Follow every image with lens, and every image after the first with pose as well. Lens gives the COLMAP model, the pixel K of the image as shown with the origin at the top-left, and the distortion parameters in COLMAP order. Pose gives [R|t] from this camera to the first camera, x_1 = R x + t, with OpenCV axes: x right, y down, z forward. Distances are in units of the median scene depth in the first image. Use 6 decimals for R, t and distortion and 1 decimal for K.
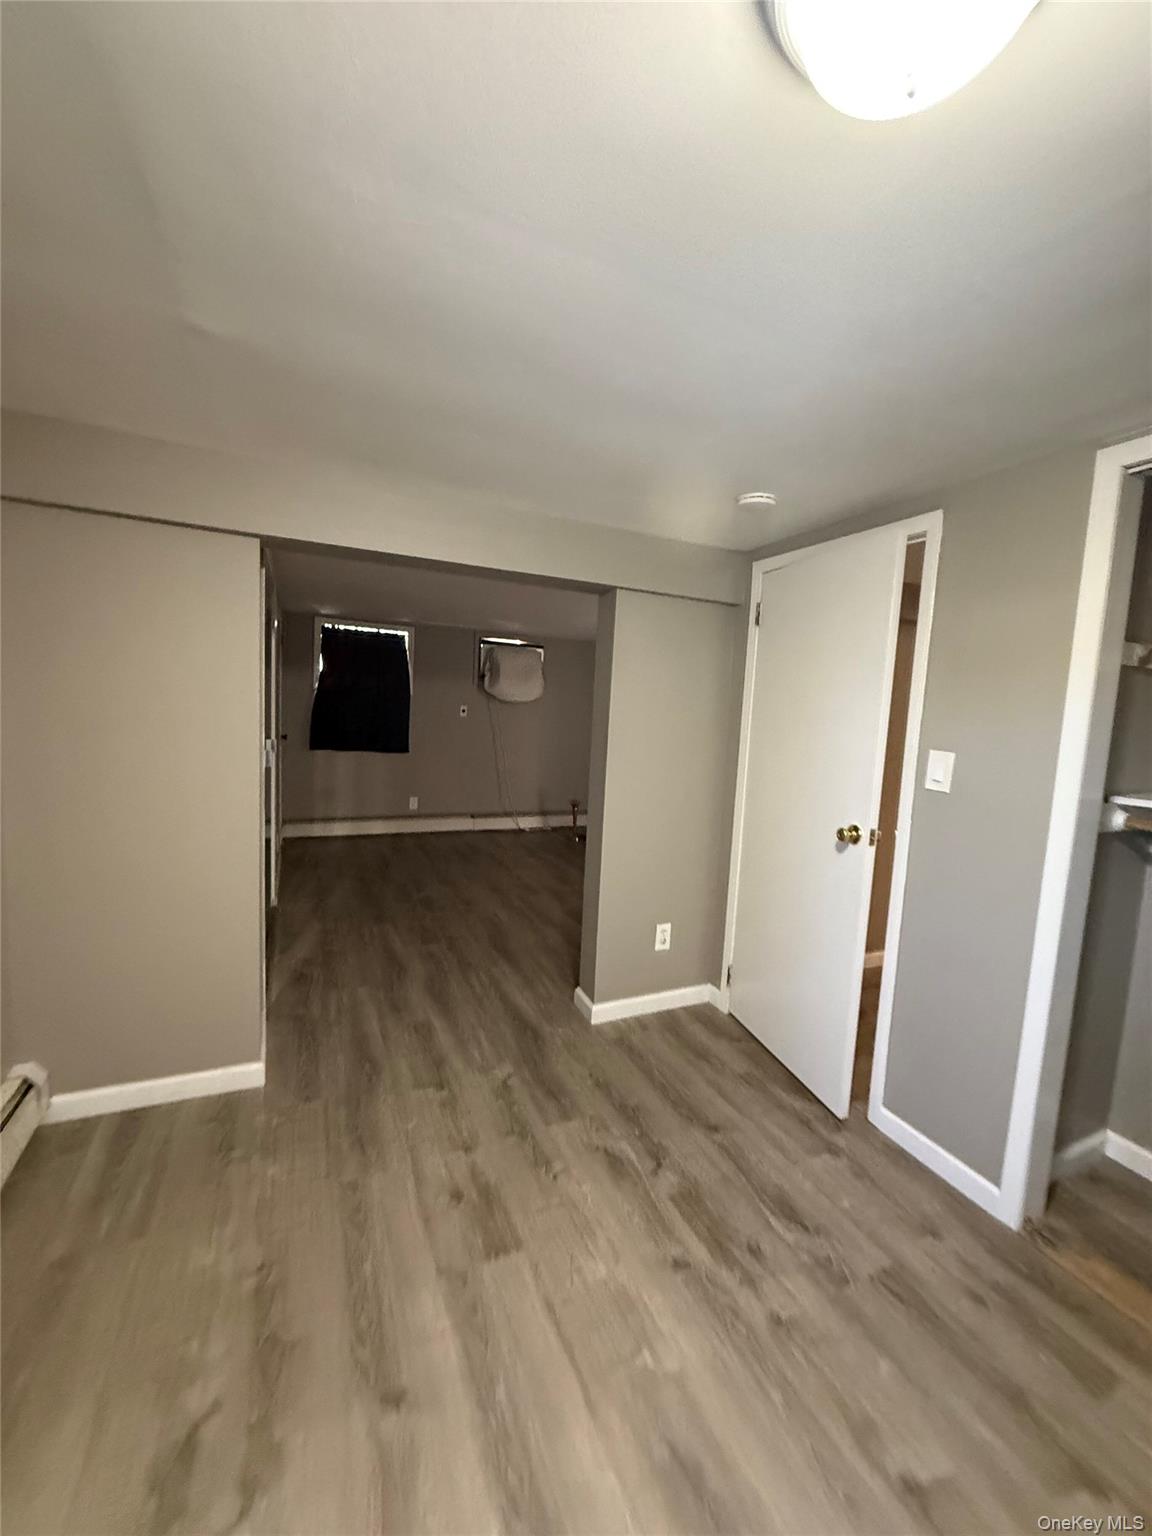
lens RADIAL K [[610.7, 0, 578.0], [0, 610.7, 765.1], [0, 0, 1]] dist [-0.000321, 0.000168]
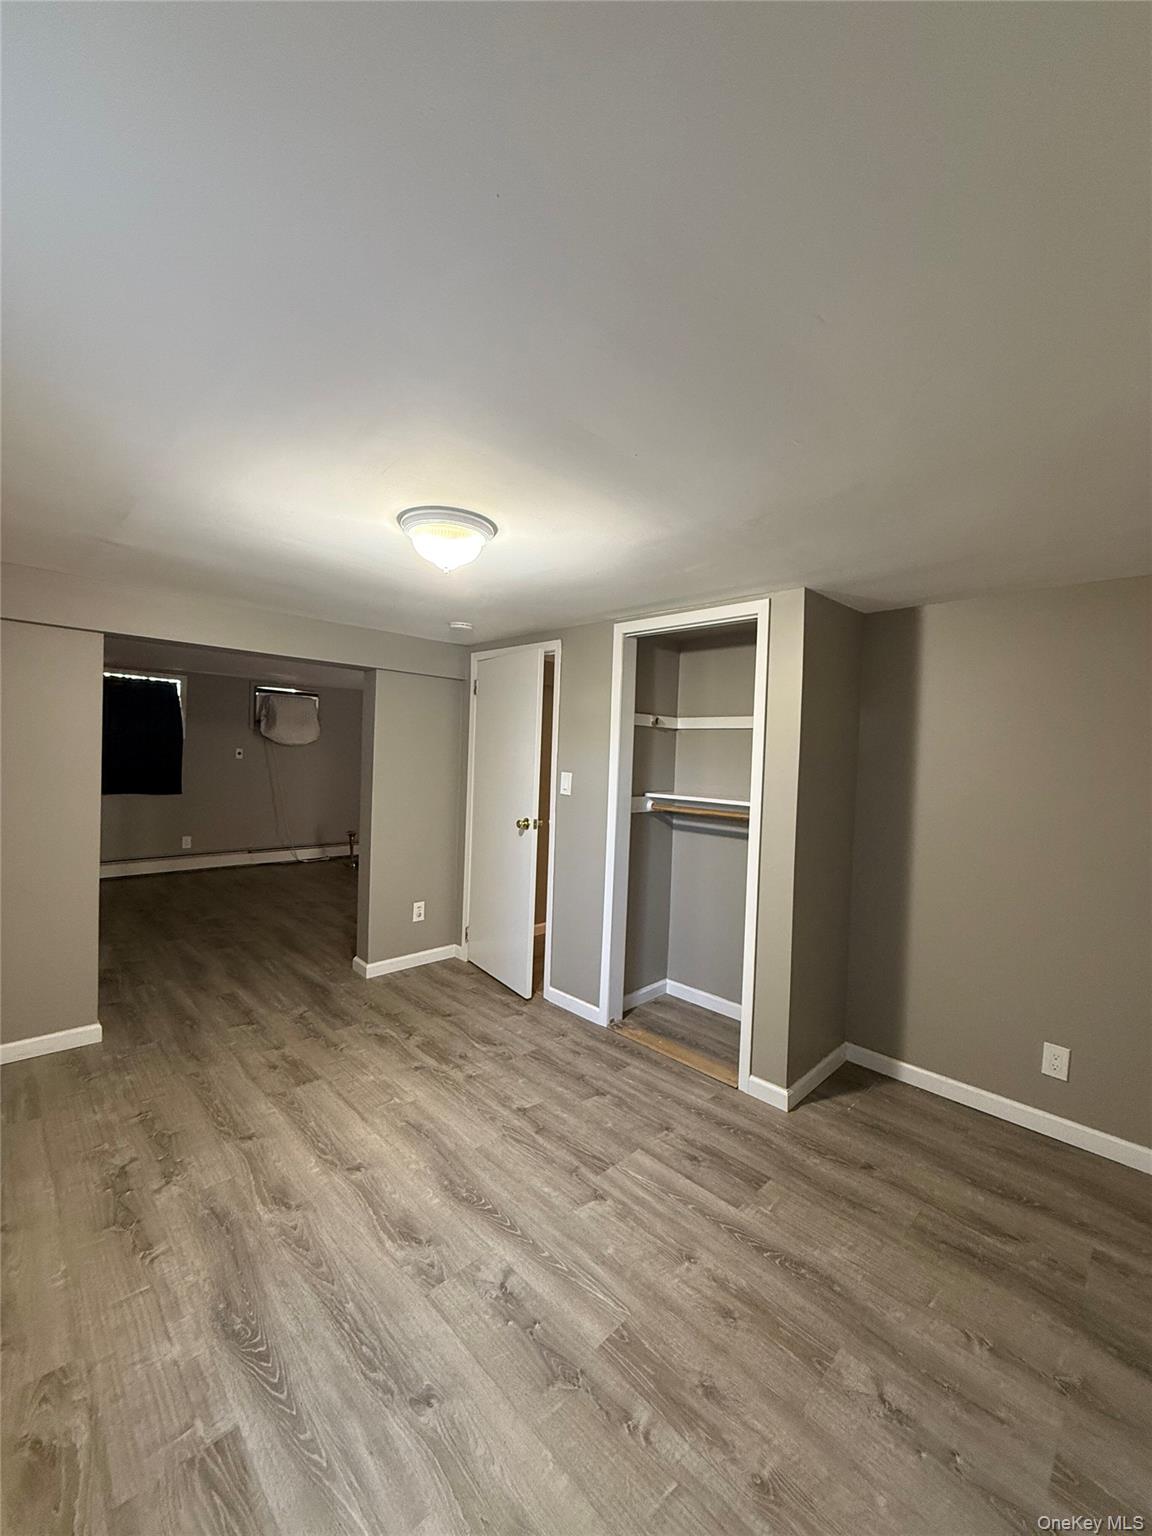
lens RADIAL K [[610.7, 0, 574.8], [0, 610.7, 766.1], [0, 0, 1]] dist [-0.000321, 0.000168]
pose [[0.940480, -0.022745, 0.339087, 0.010334], [0.043501, 0.997607, -0.053737, 0.049737], [-0.337054, 0.065289, 0.939219, -0.615193]]
